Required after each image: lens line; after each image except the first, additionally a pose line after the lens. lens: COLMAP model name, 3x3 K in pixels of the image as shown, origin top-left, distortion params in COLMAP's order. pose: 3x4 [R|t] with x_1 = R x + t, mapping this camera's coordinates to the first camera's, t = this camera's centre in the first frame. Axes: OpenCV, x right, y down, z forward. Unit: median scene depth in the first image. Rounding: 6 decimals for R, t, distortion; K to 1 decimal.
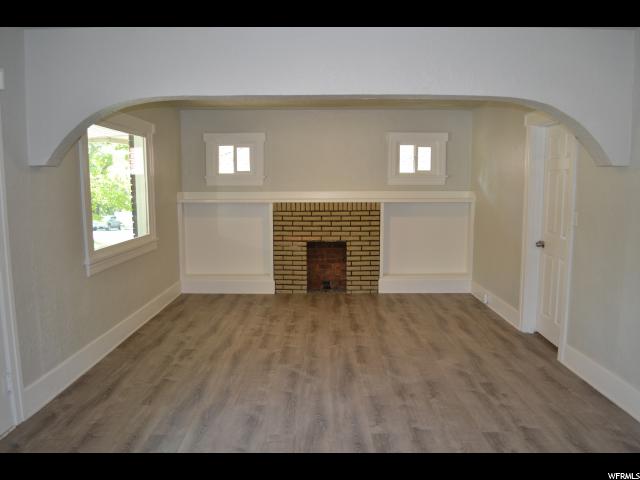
lens RADIAL K [[513.2, 0, 322.8], [0, 513.2, 248.7], [0, 0, 1]] dist [-0.079934, 0.004055]
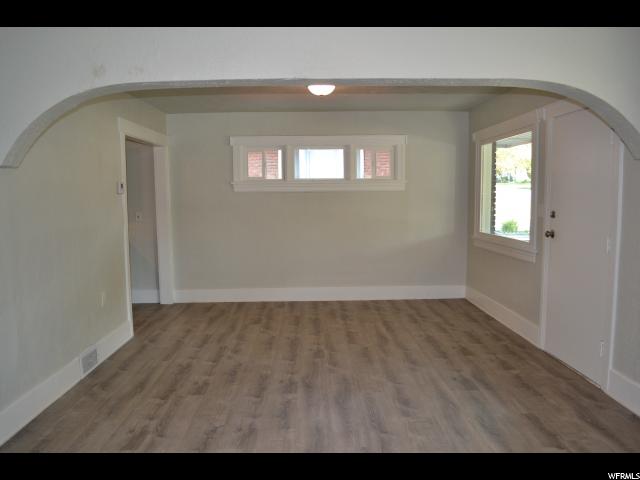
lens RADIAL K [[513.2, 0, 322.8], [0, 513.2, 248.7], [0, 0, 1]] dist [-0.079934, 0.004055]
pose [[-0.999584, 0.017547, -0.022907, 0.042274], [0.011872, 0.973643, 0.227769, -0.181461], [0.026300, 0.227402, -0.973446, 1.571347]]
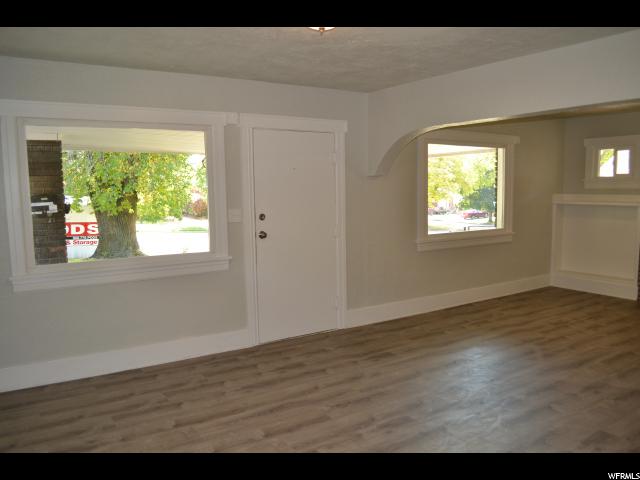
lens RADIAL K [[513.2, 0, 322.8], [0, 513.2, 248.7], [0, 0, 1]] dist [-0.079934, 0.004055]
pose [[0.548849, 0.091544, -0.830894, 0.604007], [-0.093858, 0.994449, 0.047565, 0.003464], [0.830636, 0.051880, 0.554394, -0.029993]]
